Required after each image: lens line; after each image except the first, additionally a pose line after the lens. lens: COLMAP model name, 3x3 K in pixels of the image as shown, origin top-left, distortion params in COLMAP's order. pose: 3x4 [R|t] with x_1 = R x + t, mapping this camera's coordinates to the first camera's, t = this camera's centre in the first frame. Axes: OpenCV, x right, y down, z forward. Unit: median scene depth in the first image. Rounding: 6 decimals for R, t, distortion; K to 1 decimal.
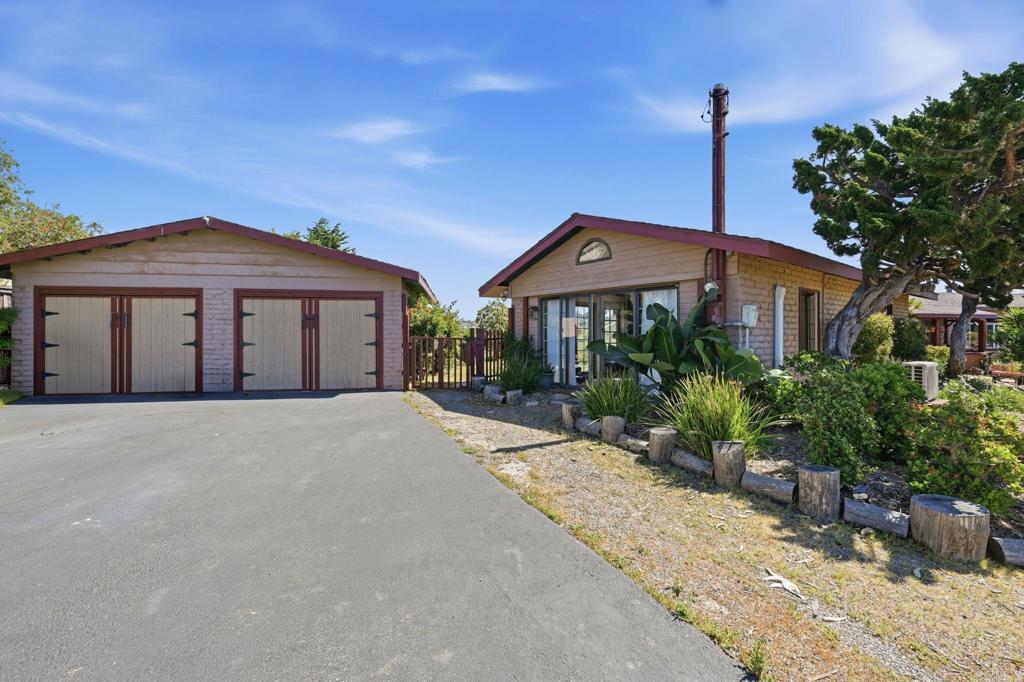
lens RADIAL K [[423.6, 0, 524.5], [0, 423.6, 326.3], [0, 0, 1]] dist [0.004006, -0.001298]
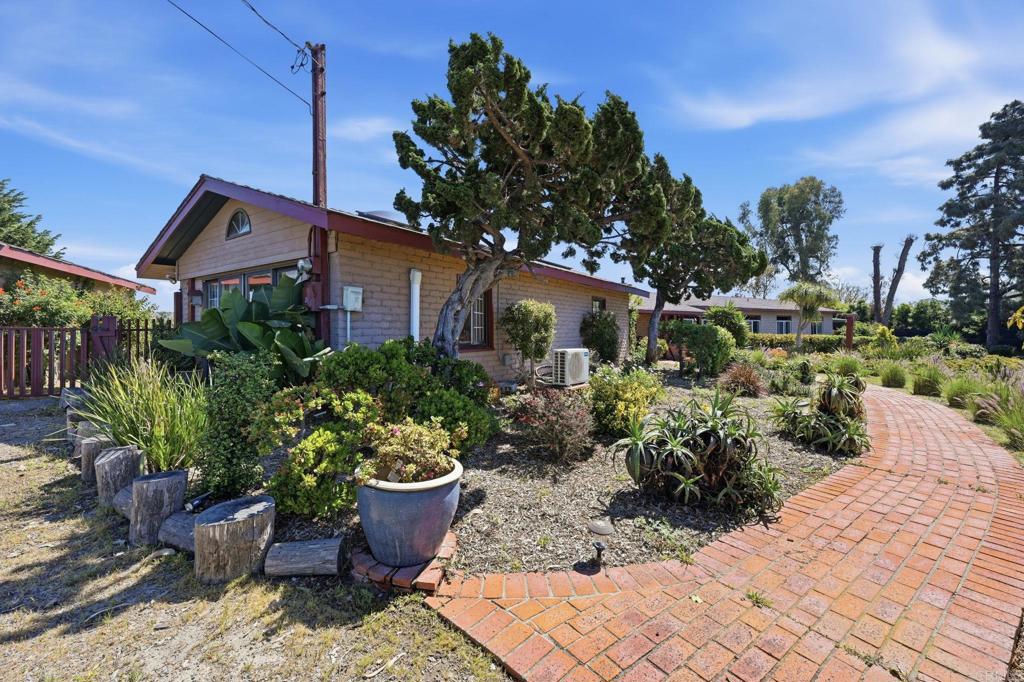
lens RADIAL K [[423.6, 0, 501.4], [0, 423.6, 327.9], [0, 0, 1]] dist [0.004006, -0.001298]
pose [[0.953193, 0.002970, 0.302348, 0.502489], [-0.005719, 0.999950, 0.008208, 0.026286], [-0.302309, -0.009553, 0.953162, 0.032039]]
